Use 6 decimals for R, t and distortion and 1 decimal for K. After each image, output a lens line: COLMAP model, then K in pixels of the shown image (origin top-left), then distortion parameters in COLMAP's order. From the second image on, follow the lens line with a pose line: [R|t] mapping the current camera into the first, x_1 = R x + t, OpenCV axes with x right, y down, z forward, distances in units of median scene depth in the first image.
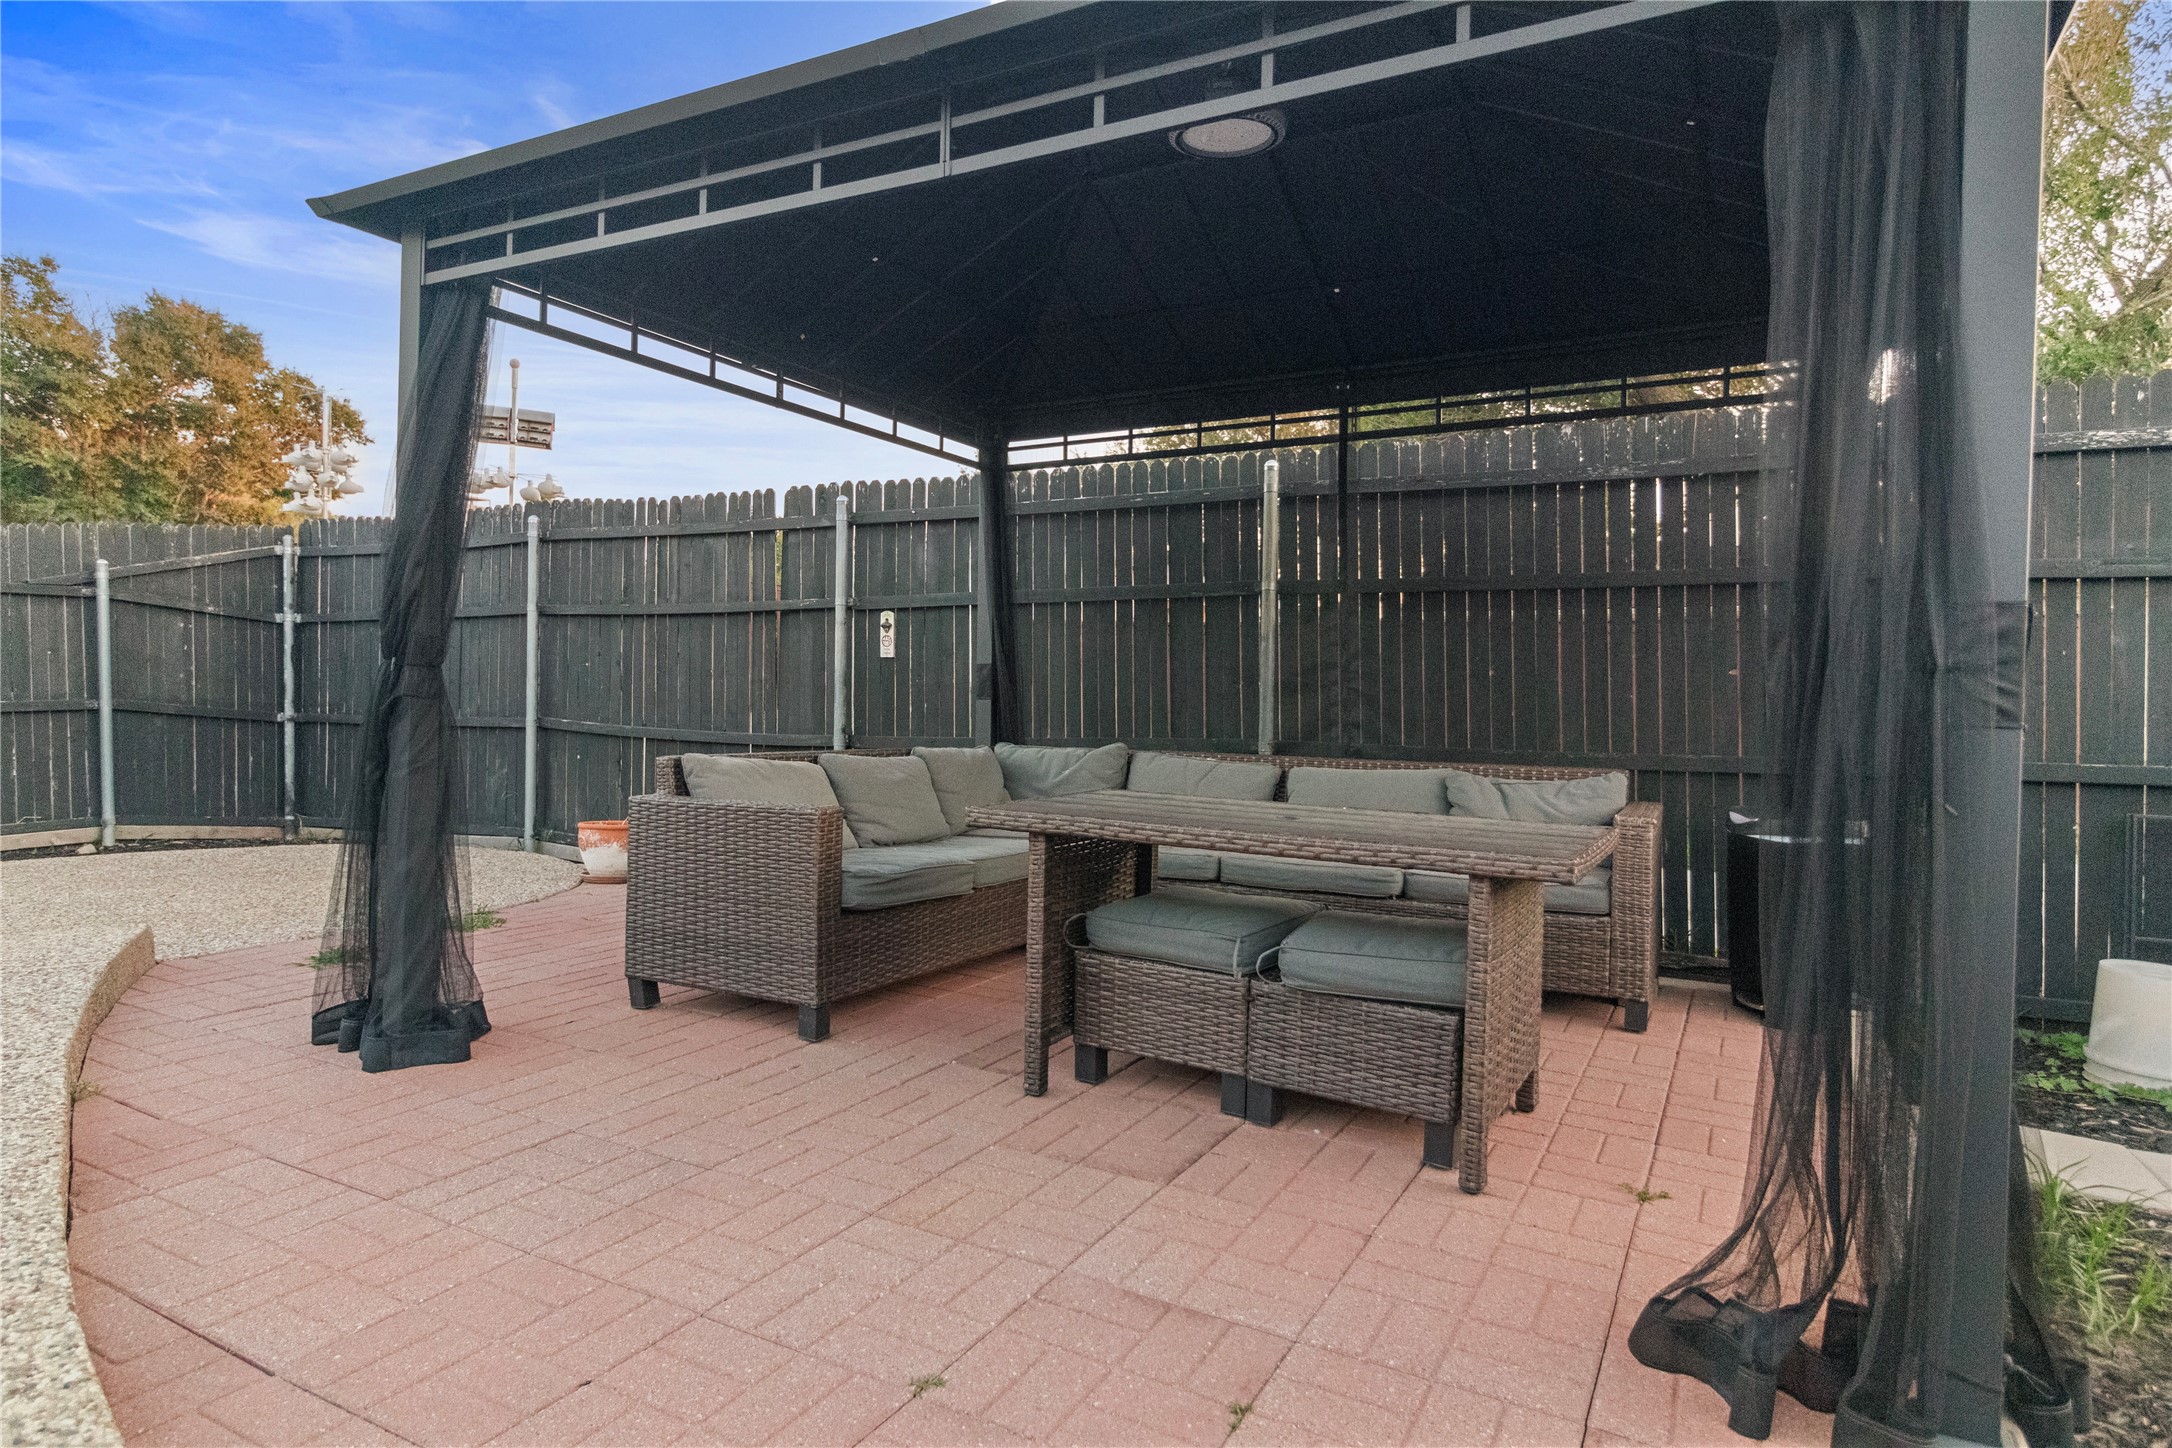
lens RADIAL K [[1218.2, 0, 1086.0], [0, 1218.2, 724.0], [0, 0, 1]] dist [-0.001224, 0.002172]
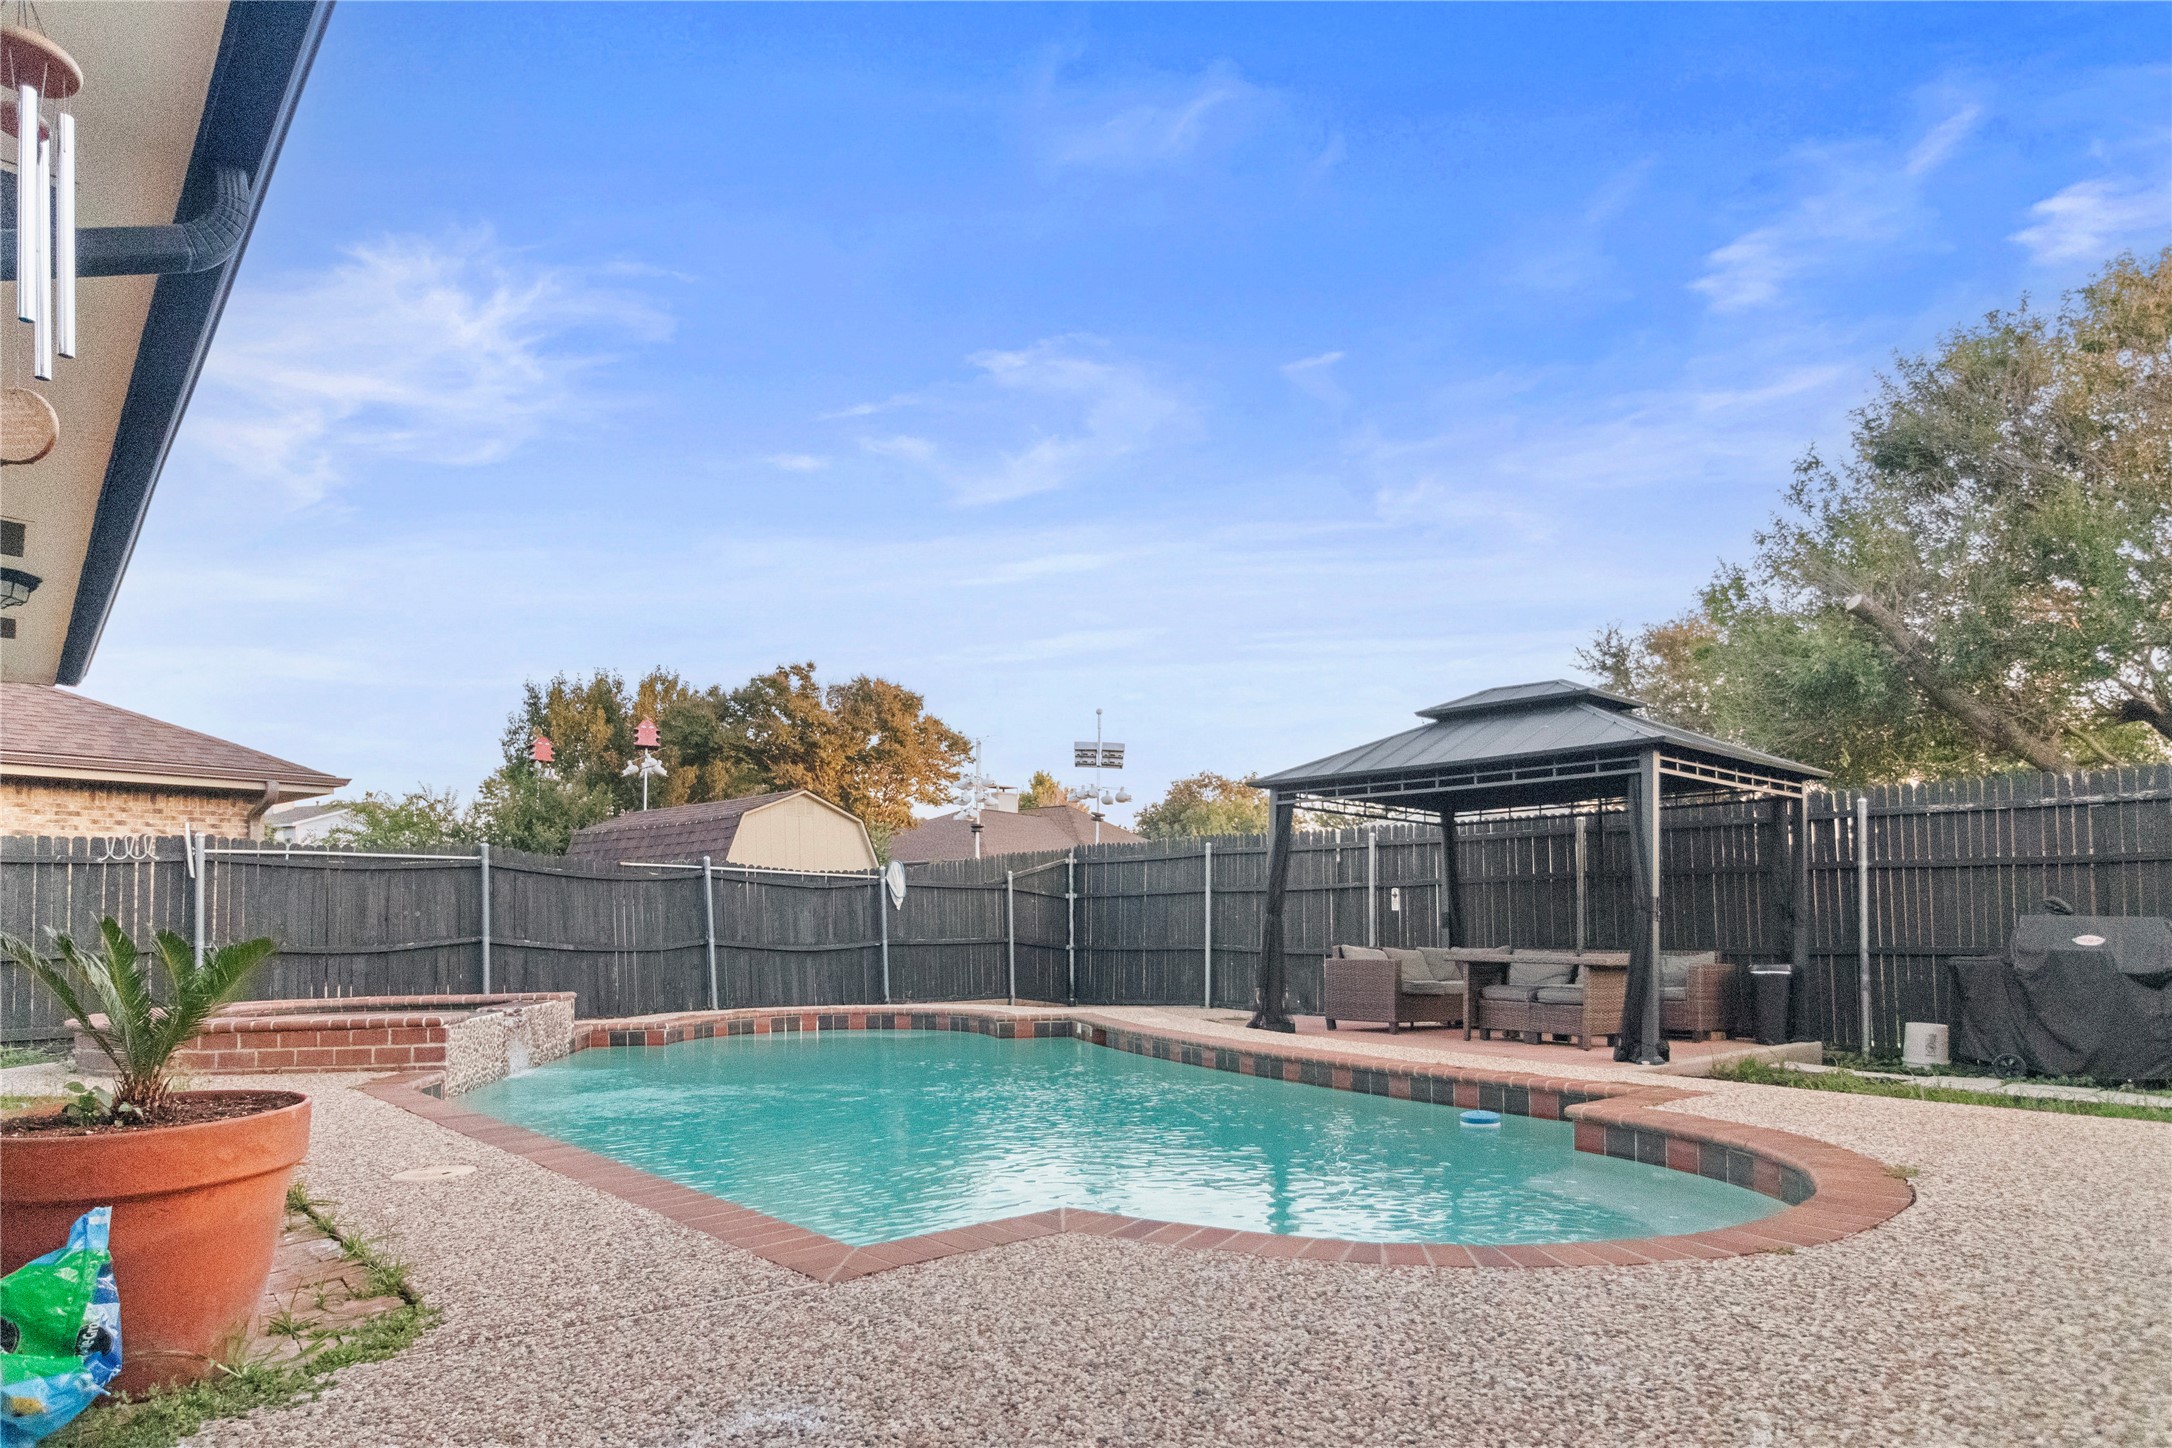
lens RADIAL K [[1228.3, 0, 1116.6], [0, 1228.3, 894.1], [0, 0, 1]] dist [-0.000075, 0.000474]
pose [[0.944478, -0.023305, -0.327747, 0.072986], [0.001478, 0.997773, -0.066689, 0.055774], [0.328571, 0.062502, 0.942409, -1.121020]]
